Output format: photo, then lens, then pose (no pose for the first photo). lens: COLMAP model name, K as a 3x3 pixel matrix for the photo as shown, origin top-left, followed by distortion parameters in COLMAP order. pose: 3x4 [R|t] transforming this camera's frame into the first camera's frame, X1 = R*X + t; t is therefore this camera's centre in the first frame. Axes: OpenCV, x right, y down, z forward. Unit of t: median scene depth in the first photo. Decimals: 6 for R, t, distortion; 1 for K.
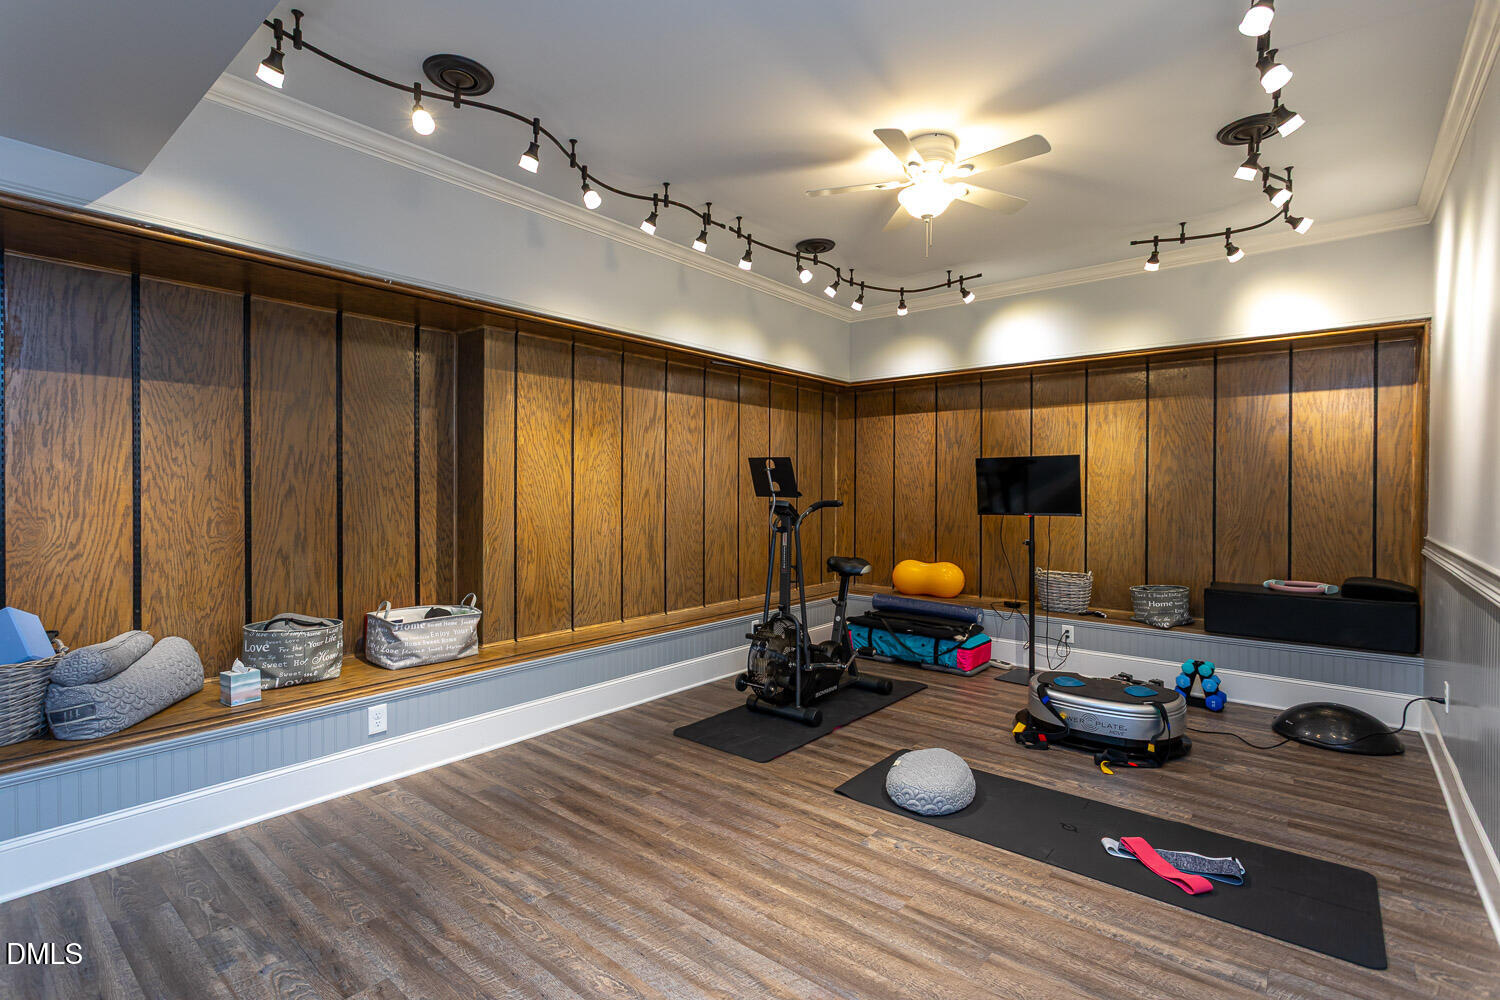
lens RADIAL K [[704.7, 0, 750.6], [0, 704.7, 498.9], [0, 0, 1]] dist [-0.001206, 0.000067]
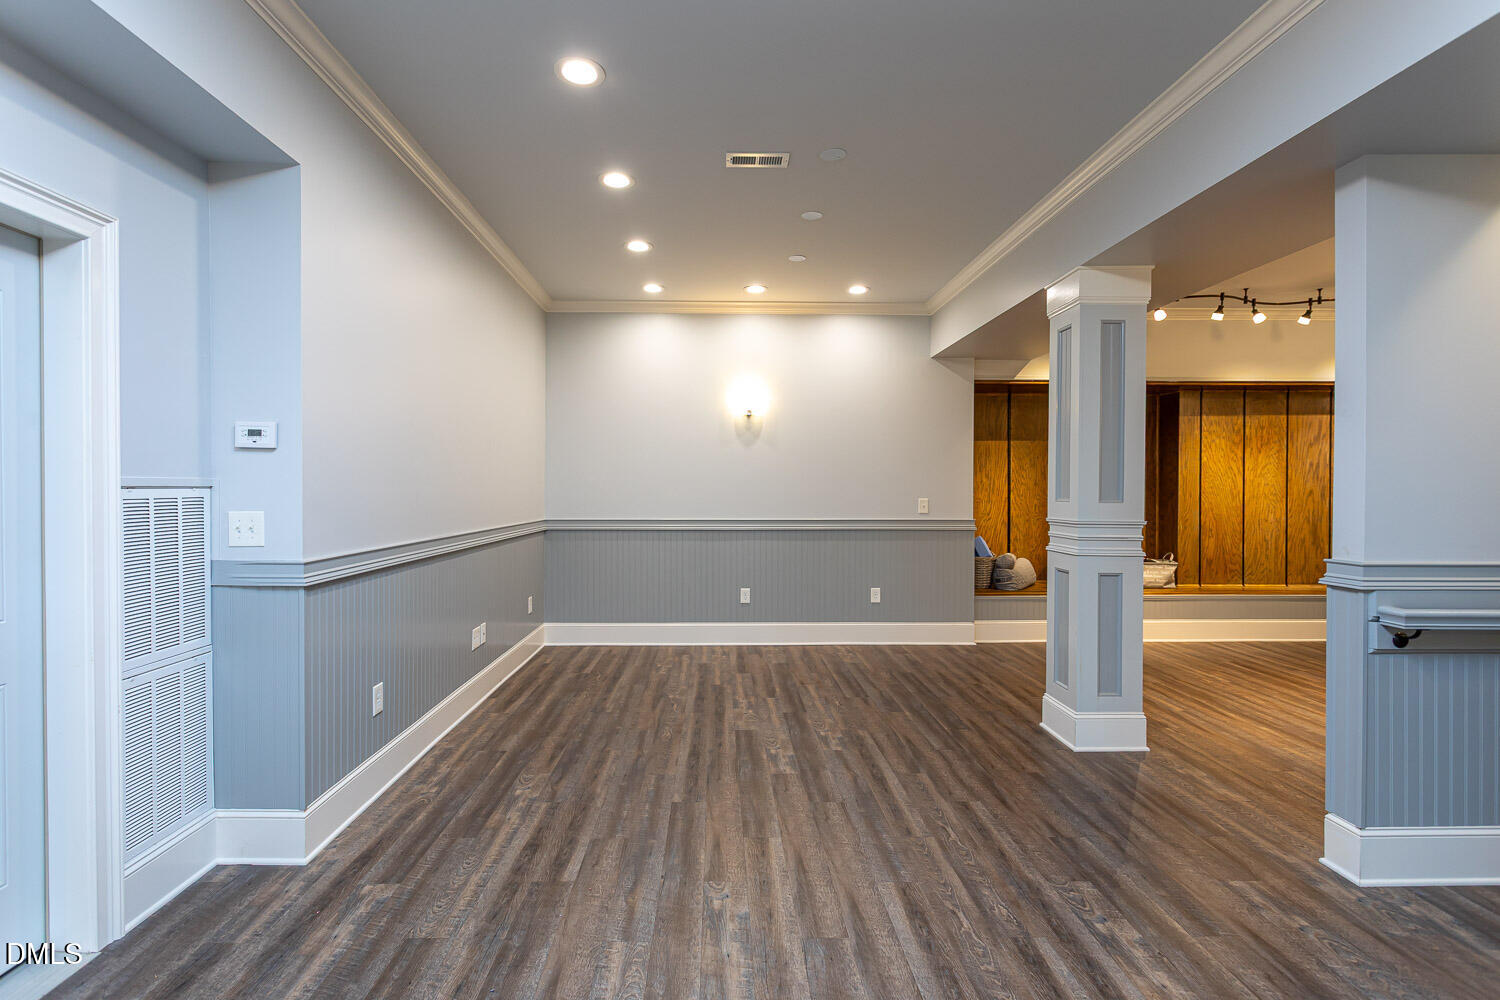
lens RADIAL K [[704.7, 0, 719.3], [0, 704.7, 491.4], [0, 0, 1]] dist [-0.001206, 0.000067]
pose [[0.634064, 0.001856, -0.773278, 0.202702], [-0.009438, 0.999941, -0.005339, 0.007903], [0.773223, 0.010684, 0.634044, -0.830370]]
